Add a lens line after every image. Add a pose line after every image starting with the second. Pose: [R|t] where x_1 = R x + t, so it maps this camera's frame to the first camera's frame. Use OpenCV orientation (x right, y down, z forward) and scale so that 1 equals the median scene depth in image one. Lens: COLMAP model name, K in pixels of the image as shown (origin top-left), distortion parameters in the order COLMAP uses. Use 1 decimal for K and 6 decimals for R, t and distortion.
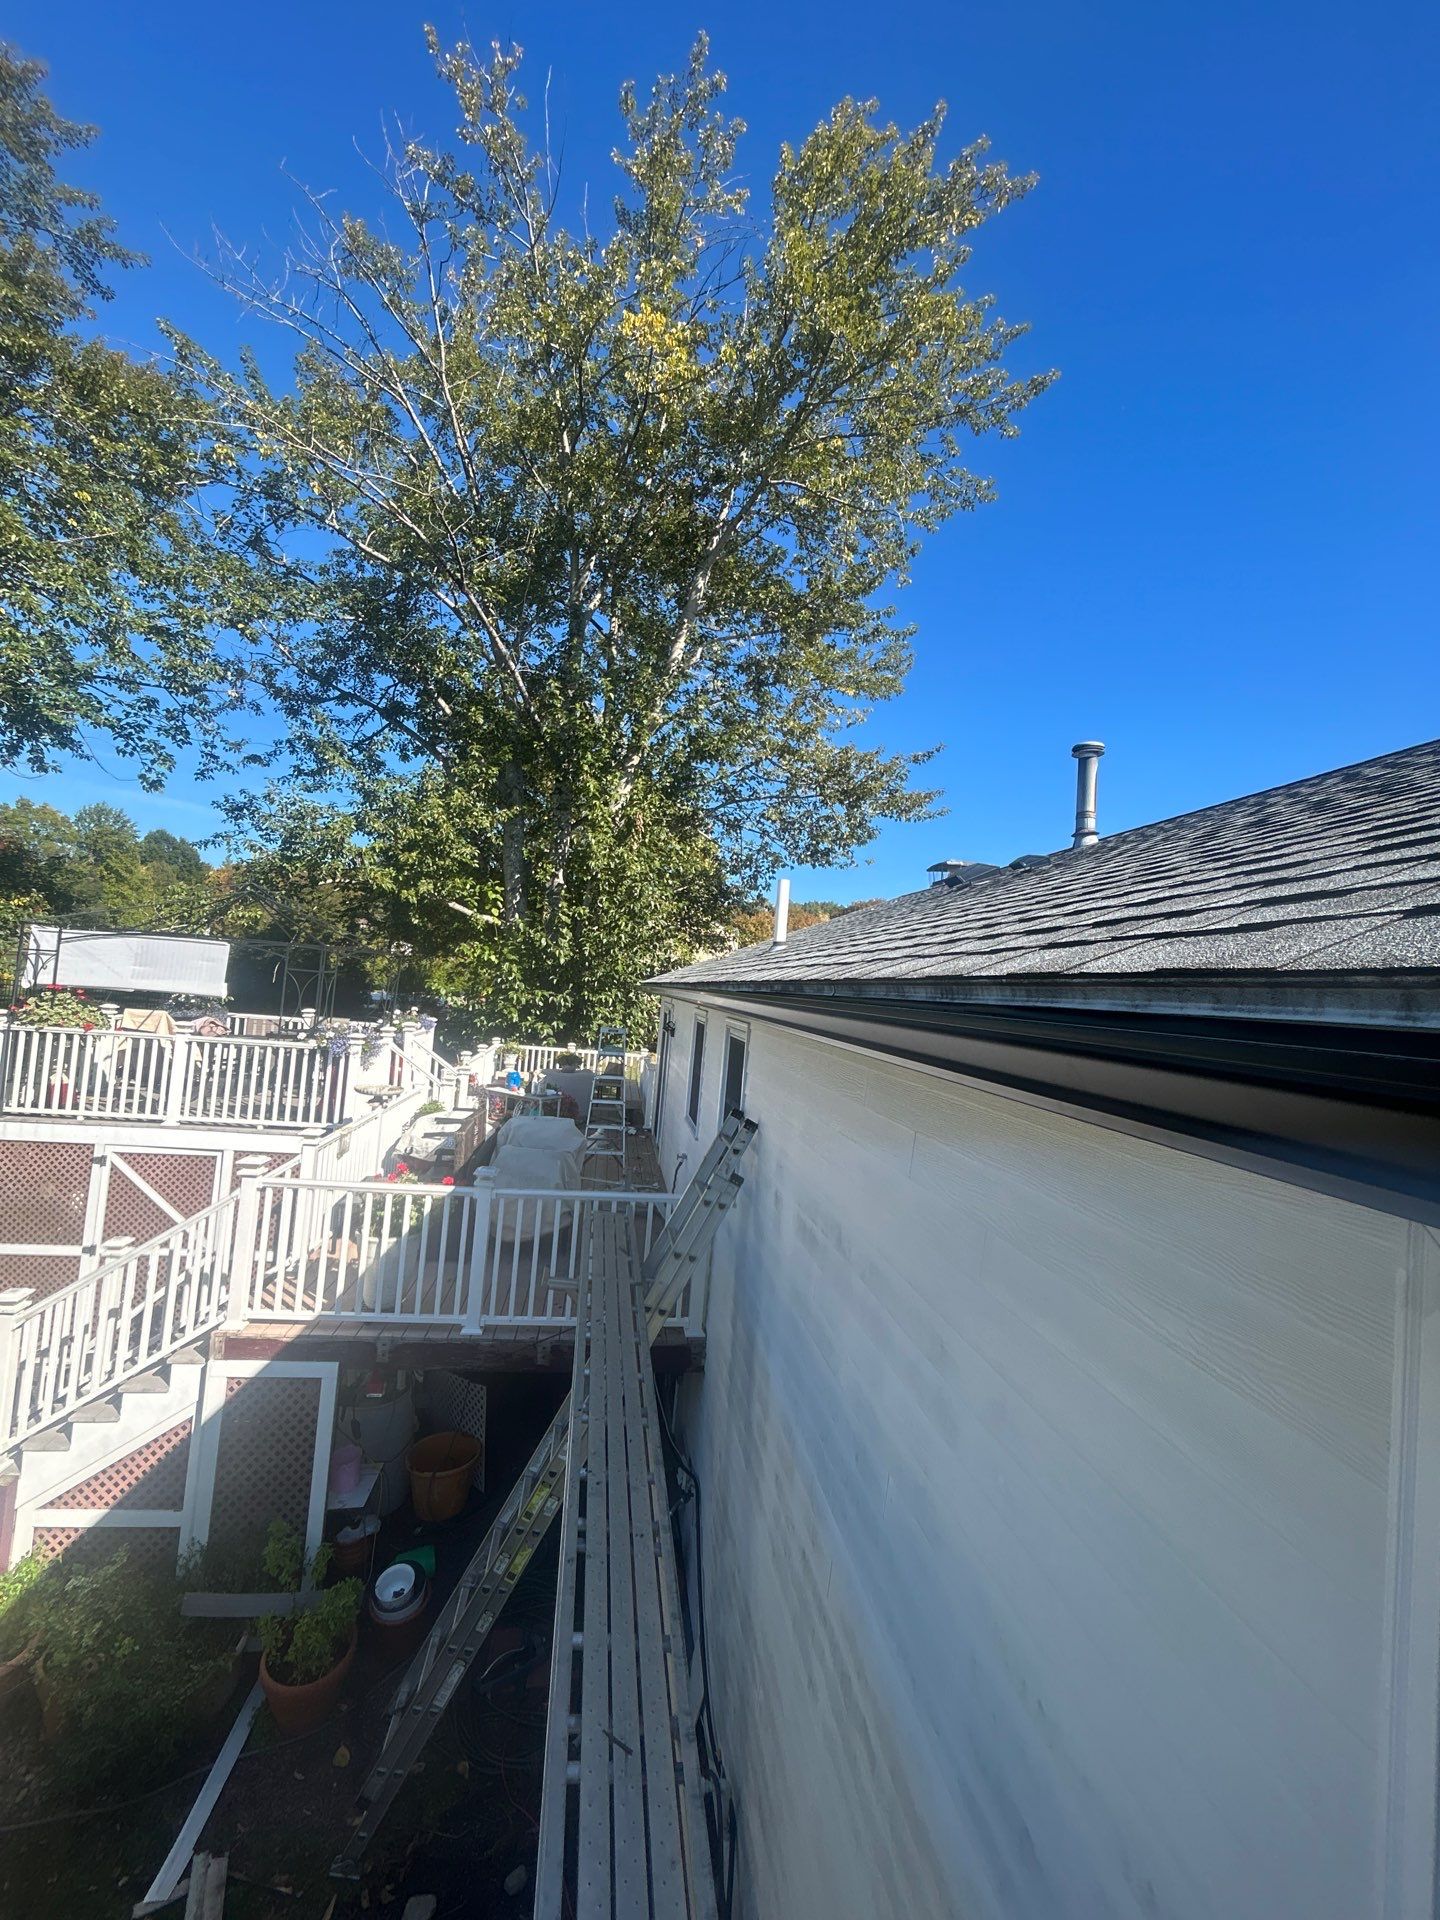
lens RADIAL K [[767.0, 0, 714.9], [0, 767.0, 955.8], [0, 0, 1]] dist [0.003563, -0.001728]
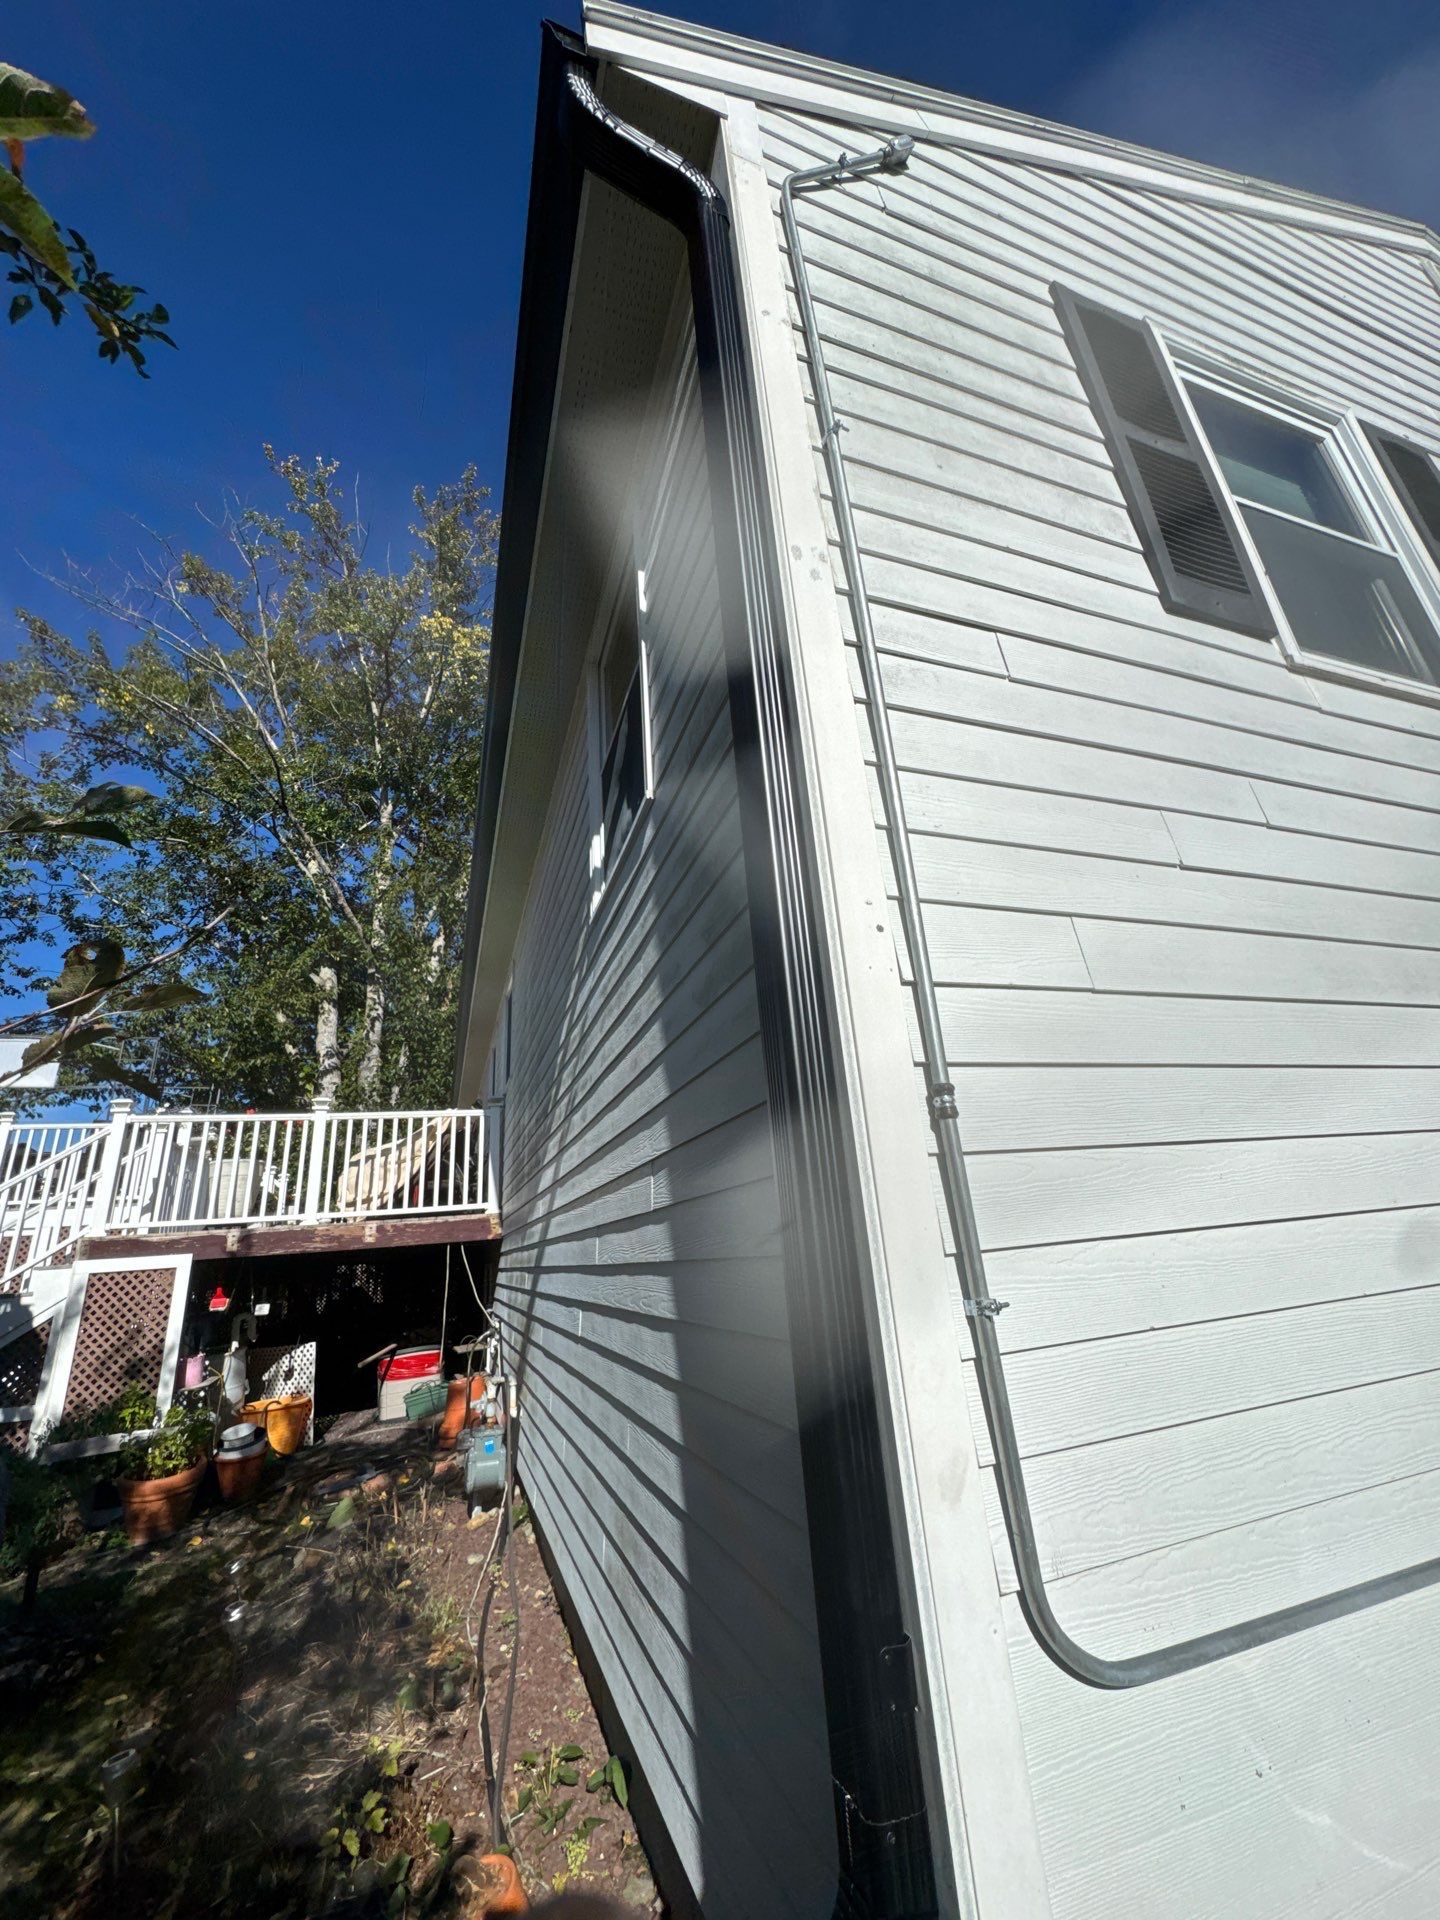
lens RADIAL K [[767.0, 0, 725.6], [0, 767.0, 955.7], [0, 0, 1]] dist [0.003563, -0.001728]
pose [[0.967787, -0.079213, 0.238985, 0.074395], [0.149513, 0.944539, -0.292391, 0.489086], [-0.202570, 0.318704, 0.925955, -0.411814]]
